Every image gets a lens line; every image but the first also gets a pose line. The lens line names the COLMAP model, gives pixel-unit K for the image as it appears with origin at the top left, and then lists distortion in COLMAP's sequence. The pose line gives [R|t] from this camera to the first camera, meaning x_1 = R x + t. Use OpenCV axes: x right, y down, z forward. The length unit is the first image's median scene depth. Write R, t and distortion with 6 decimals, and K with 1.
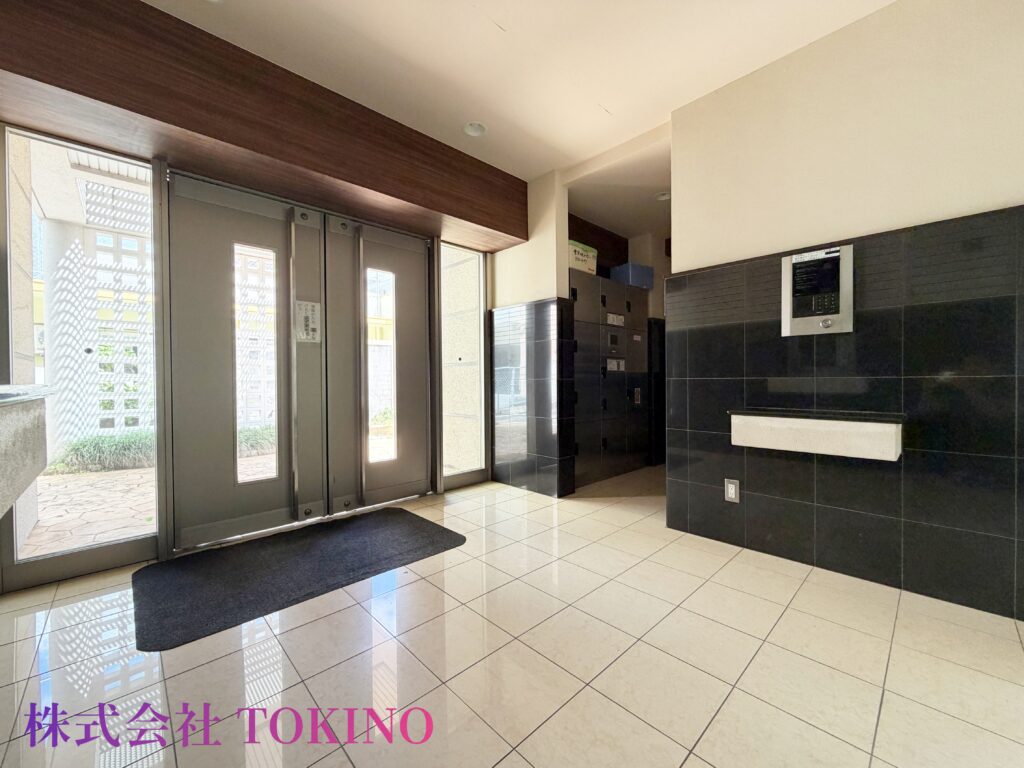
lens RADIAL K [[409.5, 0, 512.4], [0, 409.5, 381.1], [0, 0, 1]] dist [0.001111, -0.000067]
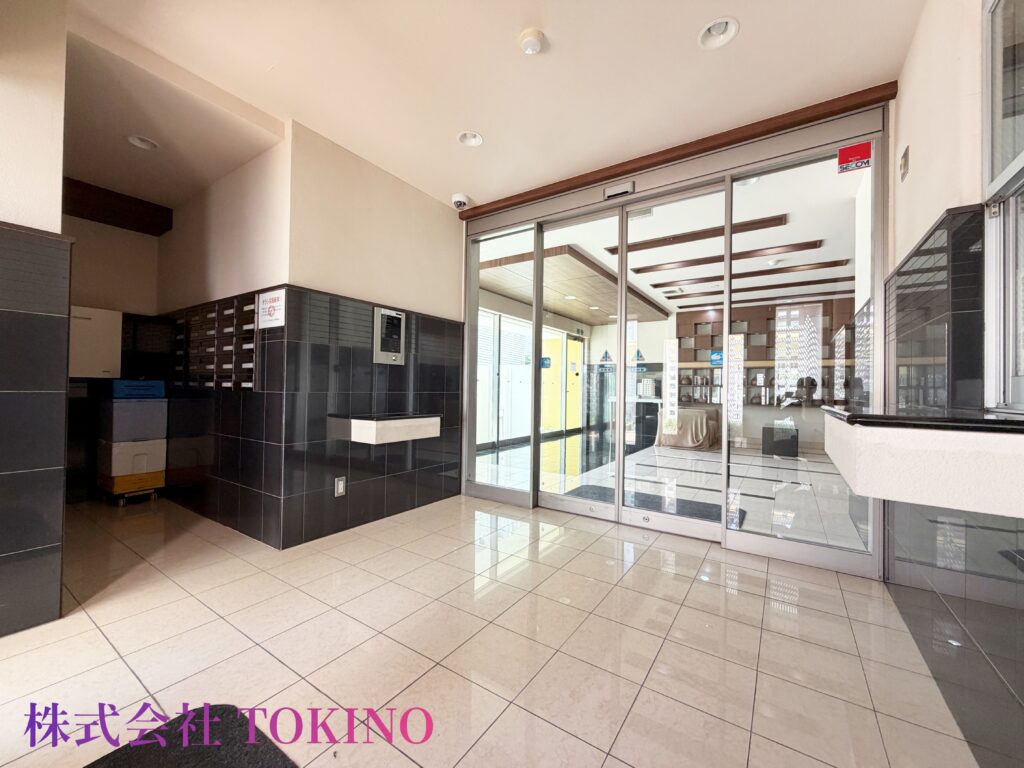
lens RADIAL K [[409.5, 0, 510.2], [0, 409.5, 385.7], [0, 0, 1]] dist [0.001111, -0.000067]
pose [[-0.219491, 0.008421, 0.975578, -0.742751], [-0.011337, 0.999873, -0.011181, -0.019399], [-0.975549, -0.013515, -0.219368, 0.781990]]
